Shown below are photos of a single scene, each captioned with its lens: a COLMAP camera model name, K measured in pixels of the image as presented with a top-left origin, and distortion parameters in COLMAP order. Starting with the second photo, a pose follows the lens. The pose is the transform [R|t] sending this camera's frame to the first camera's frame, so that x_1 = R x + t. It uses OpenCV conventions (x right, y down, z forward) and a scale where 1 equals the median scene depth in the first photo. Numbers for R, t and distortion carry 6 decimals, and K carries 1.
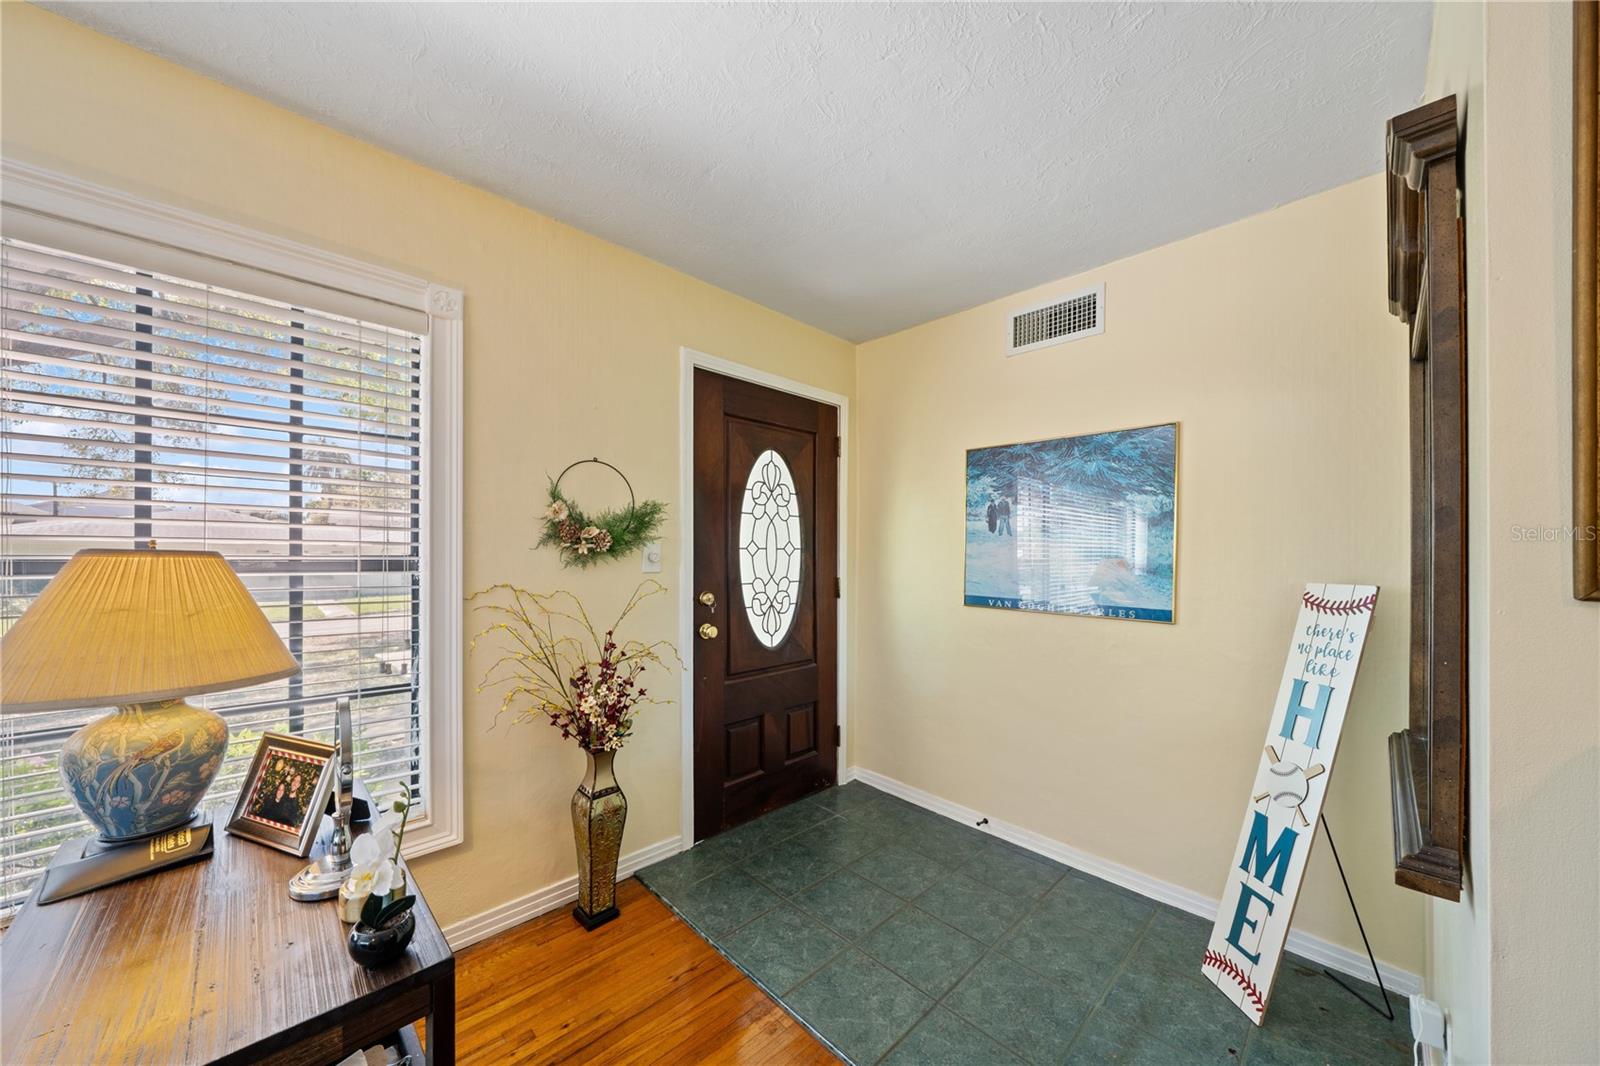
lens RADIAL K [[550.6, 0, 798.4], [0, 550.6, 546.9], [0, 0, 1]] dist [-0.002089, -0.000188]
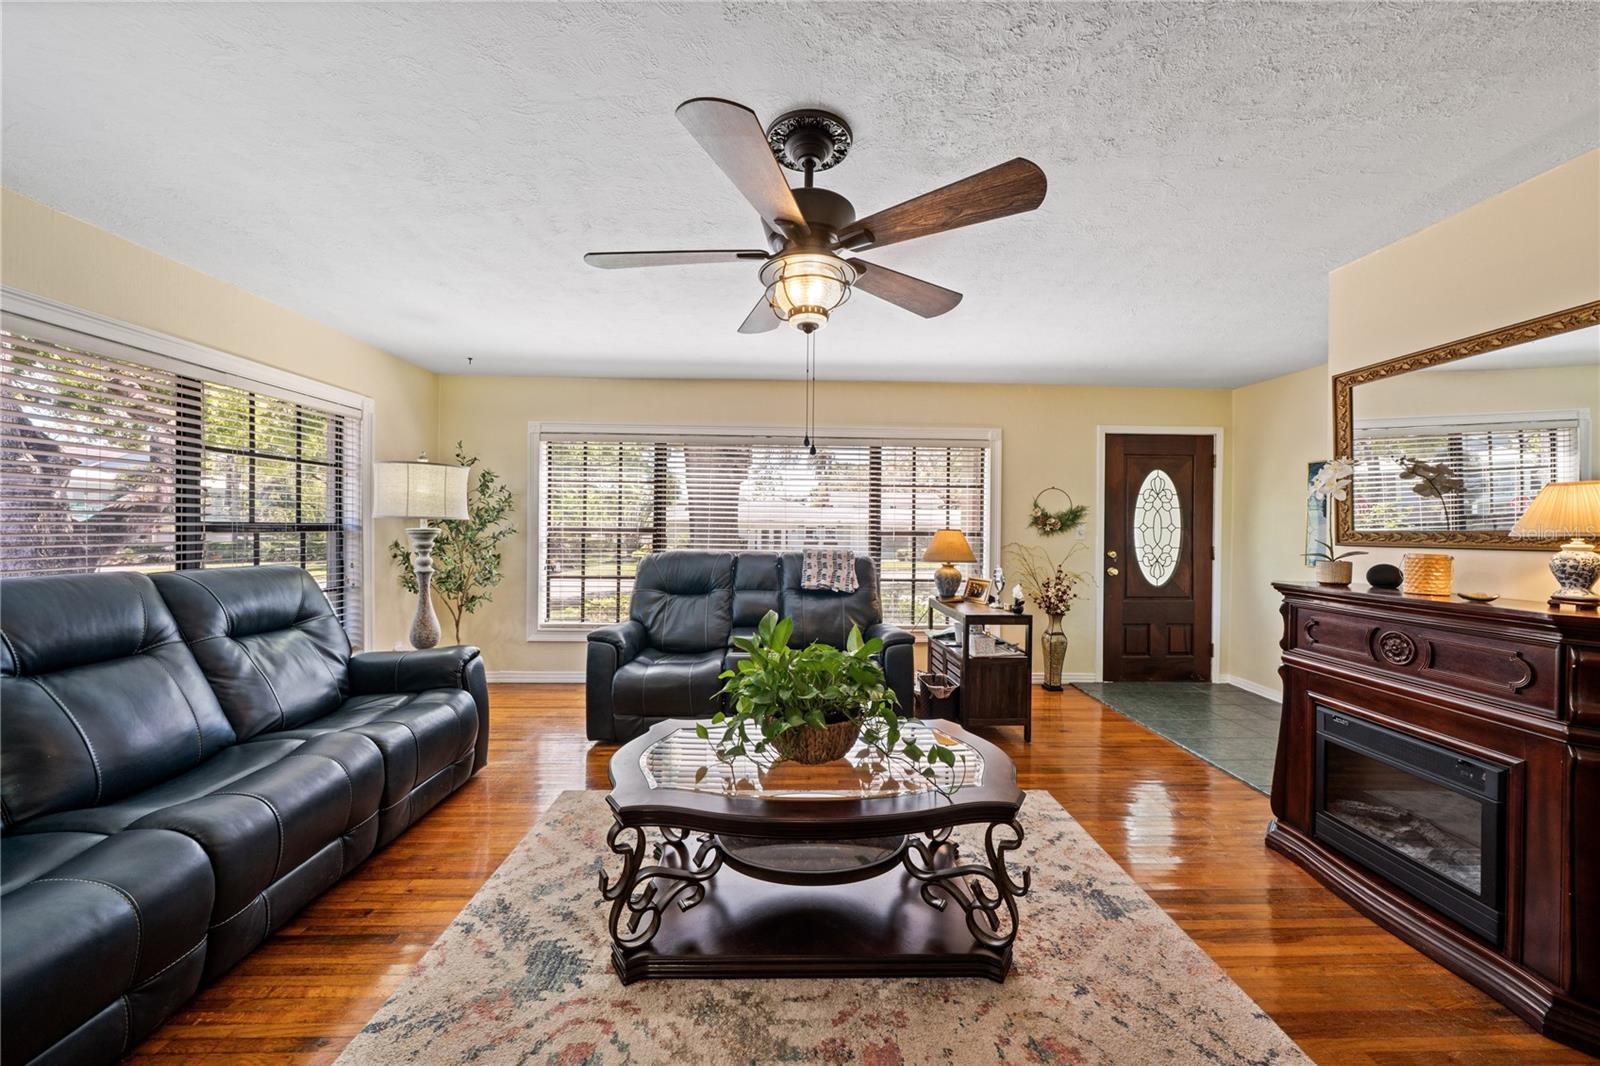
lens RADIAL K [[550.6, 0, 798.4], [0, 550.6, 546.9], [0, 0, 1]] dist [-0.002089, -0.000188]
pose [[0.736934, 0.016579, -0.675761, 0.287838], [0.005542, 0.999517, 0.030566, 0.004114], [0.675942, -0.026270, 0.736487, -1.020251]]
